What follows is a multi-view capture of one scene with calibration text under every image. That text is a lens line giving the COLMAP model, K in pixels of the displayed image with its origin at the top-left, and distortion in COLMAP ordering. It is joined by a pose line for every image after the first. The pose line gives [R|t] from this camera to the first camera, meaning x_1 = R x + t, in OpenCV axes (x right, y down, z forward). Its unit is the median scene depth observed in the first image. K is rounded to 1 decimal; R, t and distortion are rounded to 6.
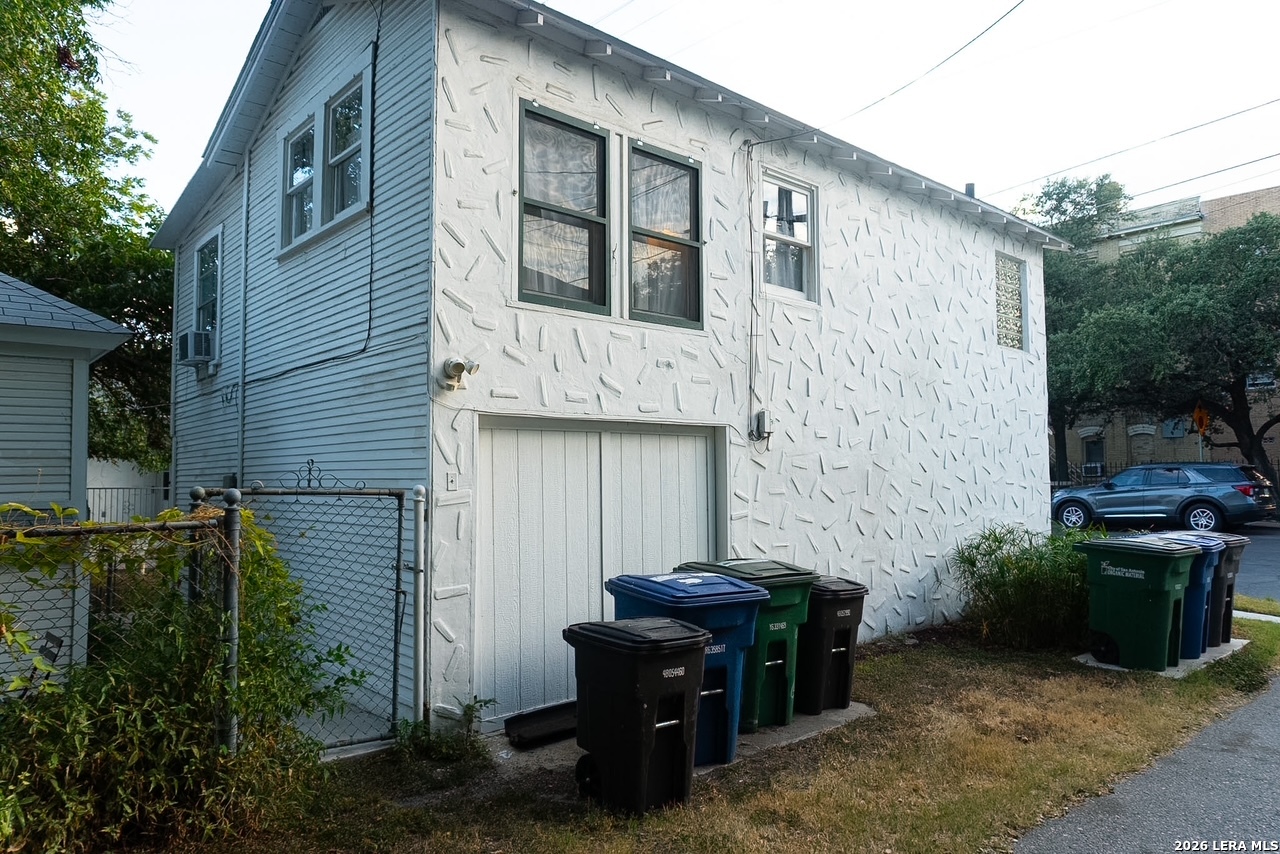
lens RADIAL K [[843.0, 0, 640.0], [0, 843.0, 427.0], [0, 0, 1]] dist [0.004205, 0.001729]
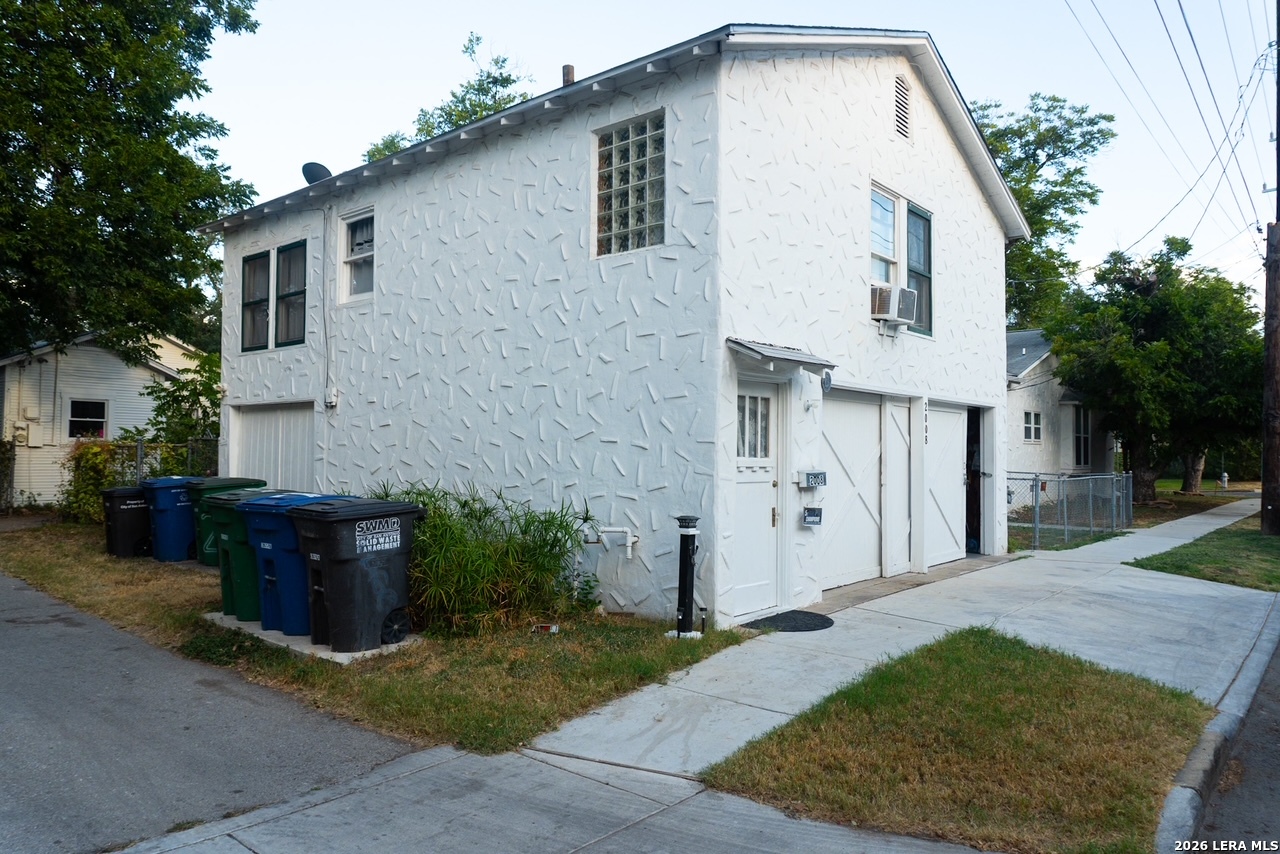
lens RADIAL K [[859.9, 0, 640.0], [0, 859.9, 427.0], [0, 0, 1]] dist [0.001374, 0.000132]
pose [[0.123101, -0.021950, -0.992151, 1.458232], [0.045622, 0.998824, -0.016437, 0.083912], [0.991345, -0.043241, 0.123958, 1.156598]]
